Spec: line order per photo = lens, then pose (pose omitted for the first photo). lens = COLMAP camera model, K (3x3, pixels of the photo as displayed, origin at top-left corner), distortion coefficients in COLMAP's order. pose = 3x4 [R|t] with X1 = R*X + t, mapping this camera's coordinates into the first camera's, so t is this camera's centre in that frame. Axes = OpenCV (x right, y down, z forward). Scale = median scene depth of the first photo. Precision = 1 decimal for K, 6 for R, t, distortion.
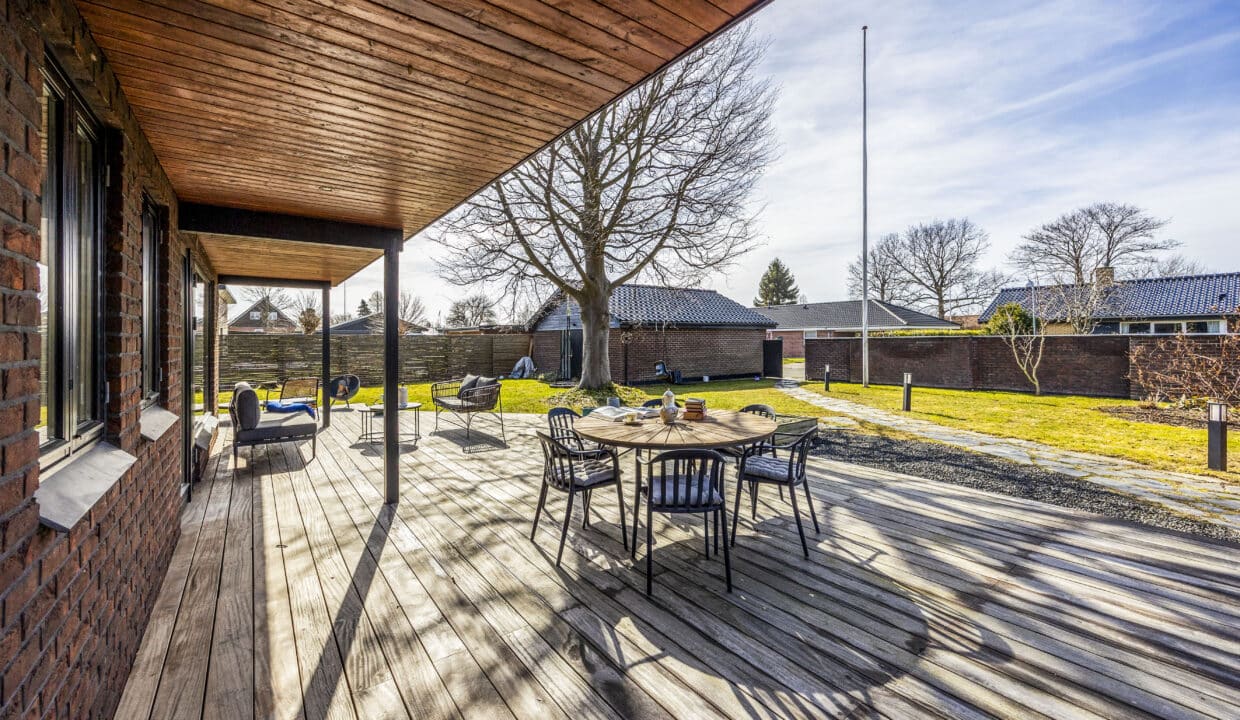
lens RADIAL K [[496.1, 0, 618.9], [0, 496.1, 335.2], [0, 0, 1]] dist [0.027671, 0.000033]
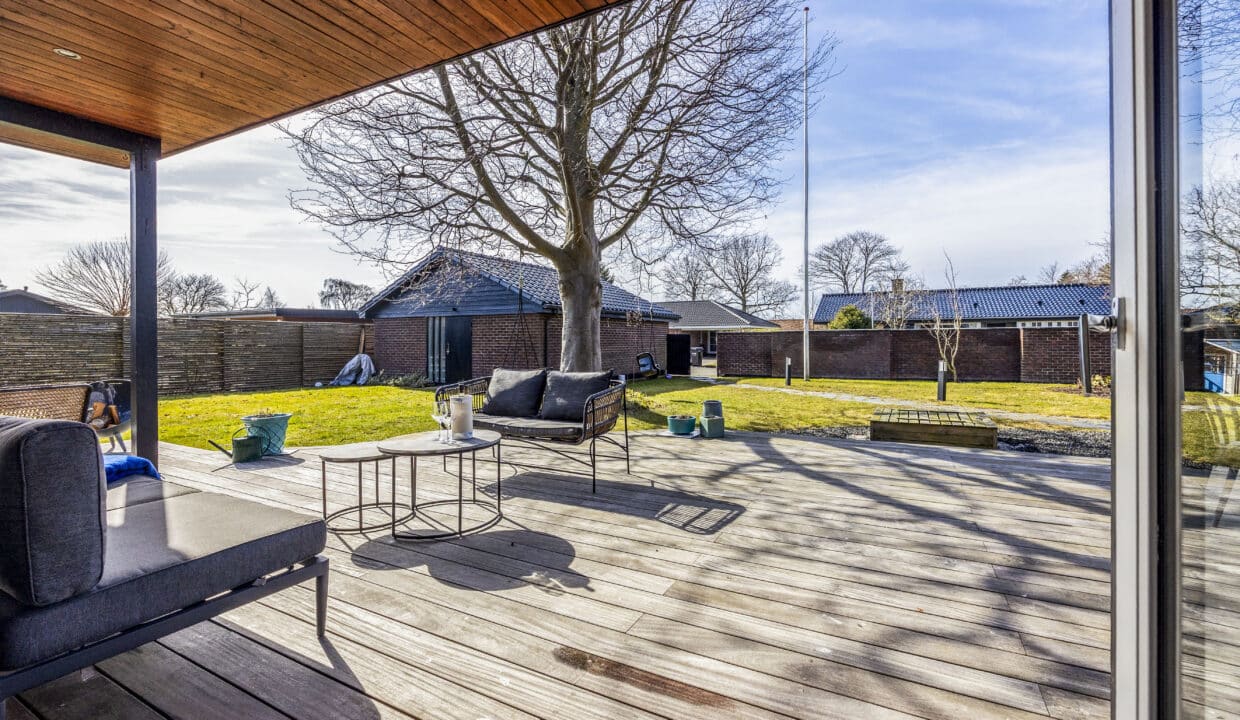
lens RADIAL K [[505.4, 0, 624.9], [0, 505.4, 344.9], [0, 0, 1]] dist [-0.000079, -0.000009]
pose [[0.894358, 0.004788, 0.447327, -0.178339], [-0.010298, 0.999898, 0.009886, 0.020039], [-0.447234, -0.013448, 0.894316, 0.198286]]
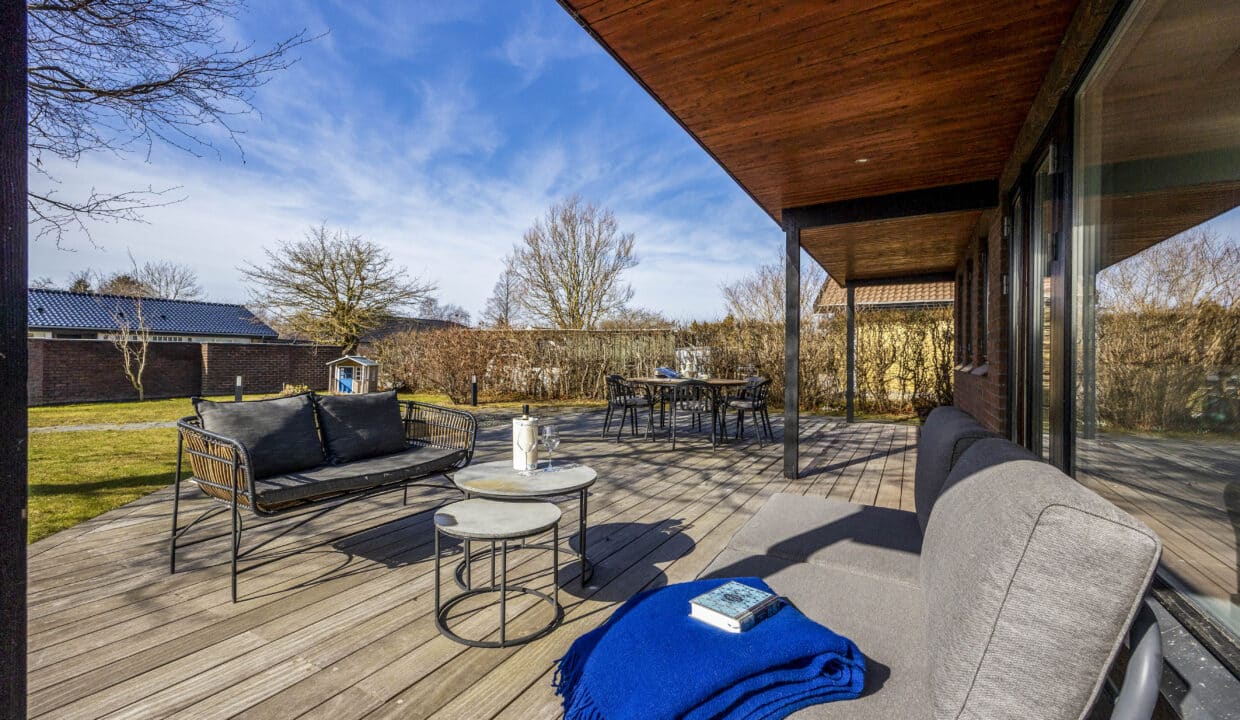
lens RADIAL K [[500.1, 0, 620.0], [0, 500.1, 360.0], [0, 0, 1]] dist [0.000506, 0.000048]
pose [[-0.391736, 0.004696, 0.920066, -0.239826], [-0.010642, 0.999897, -0.009635, 0.022598], [-0.920016, -0.013565, -0.391645, 0.312021]]
